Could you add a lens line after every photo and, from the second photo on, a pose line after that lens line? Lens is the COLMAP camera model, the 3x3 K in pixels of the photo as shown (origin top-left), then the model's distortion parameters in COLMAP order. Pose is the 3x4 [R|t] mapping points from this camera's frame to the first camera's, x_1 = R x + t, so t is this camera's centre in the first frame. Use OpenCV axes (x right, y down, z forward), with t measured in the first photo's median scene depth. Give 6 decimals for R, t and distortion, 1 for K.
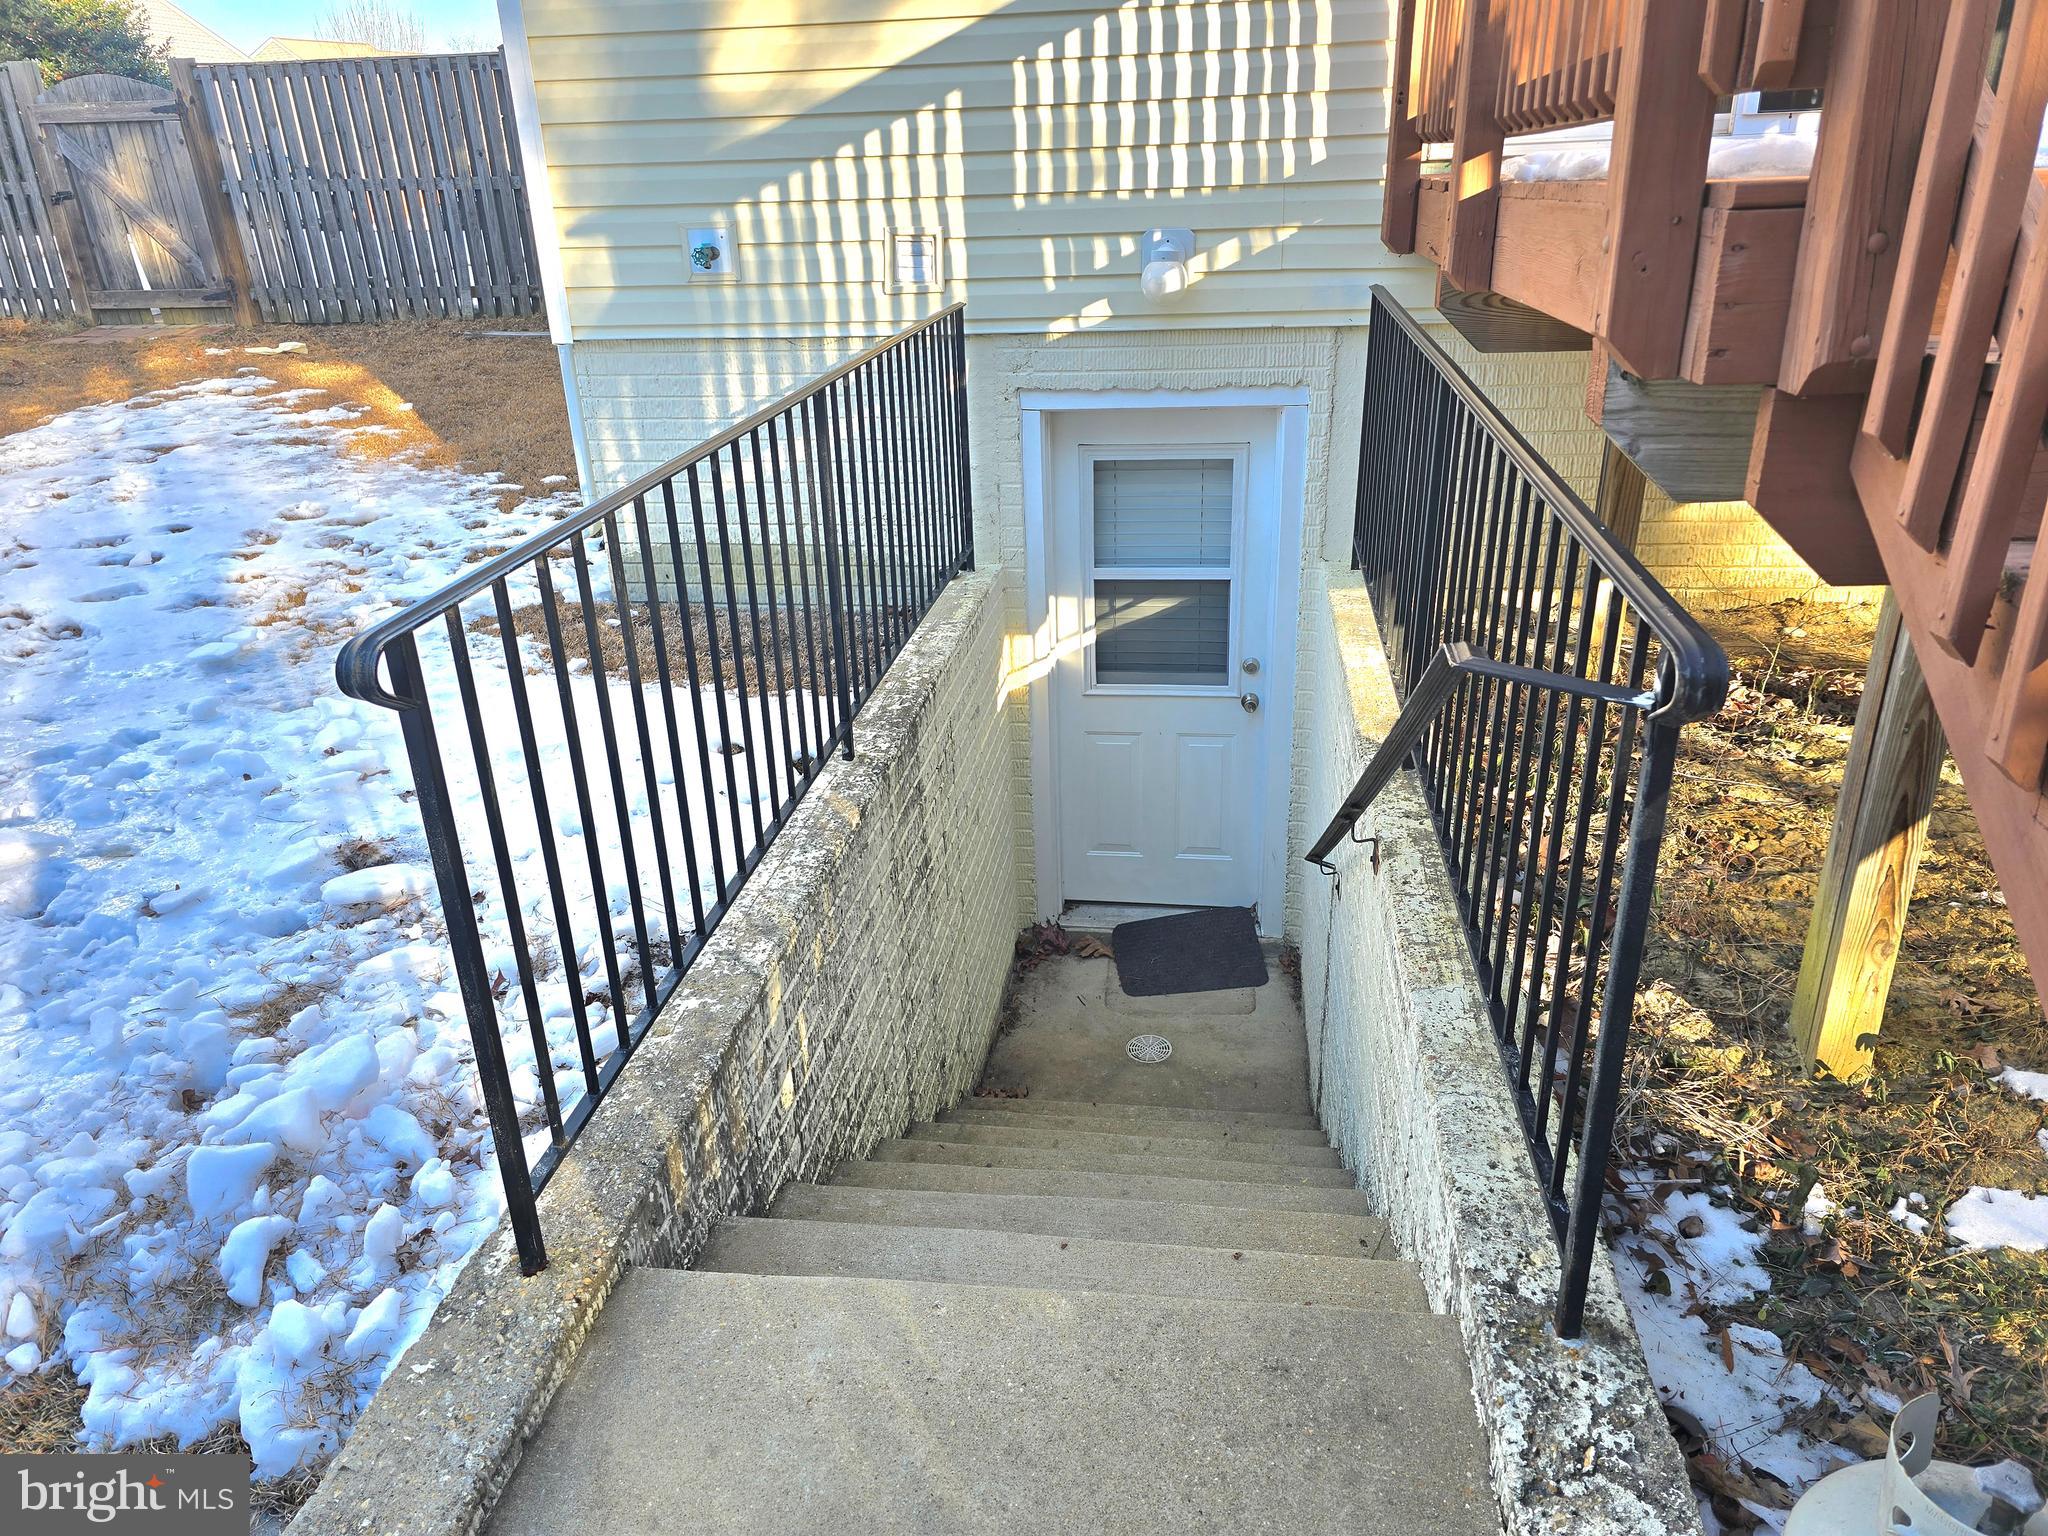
lens RADIAL K [[1344.6, 0, 1008.8], [0, 1344.6, 757.2], [0, 0, 1]] dist [0.041961, -0.005310]
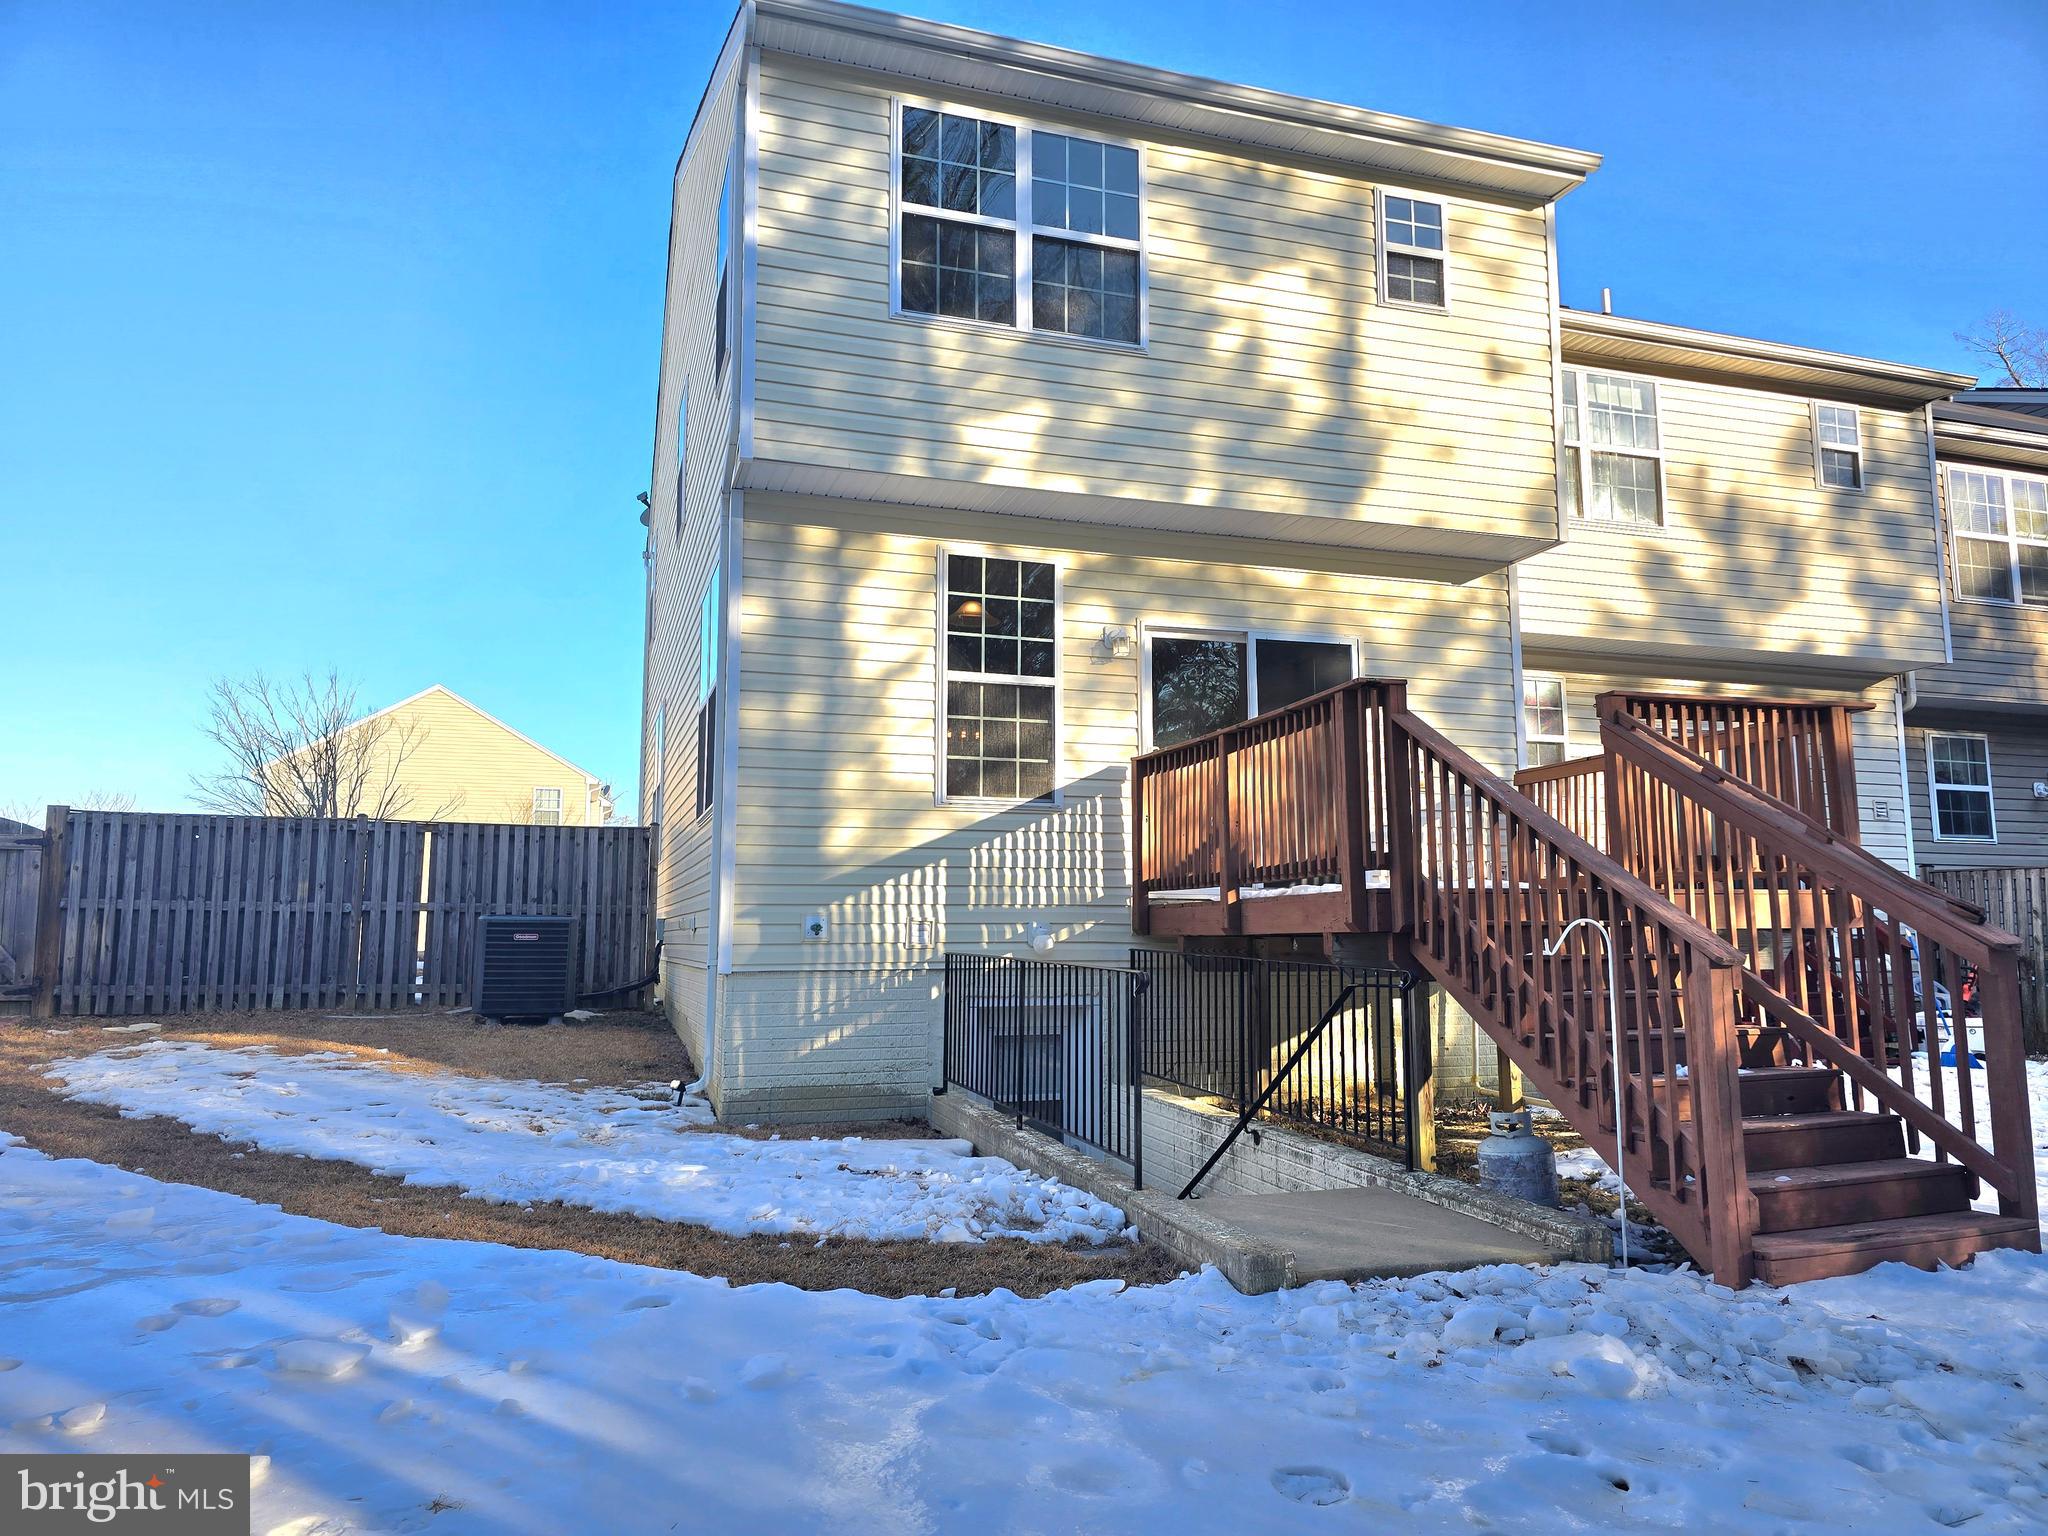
lens RADIAL K [[1344.6, 0, 1029.6], [0, 1344.6, 764.1], [0, 0, 1]] dist [0.041961, -0.005310]
pose [[0.892595, 0.086377, 0.442508, -0.844447], [0.153001, 0.865203, -0.477509, 0.398370], [-0.424105, 0.493926, 0.759060, -0.714046]]
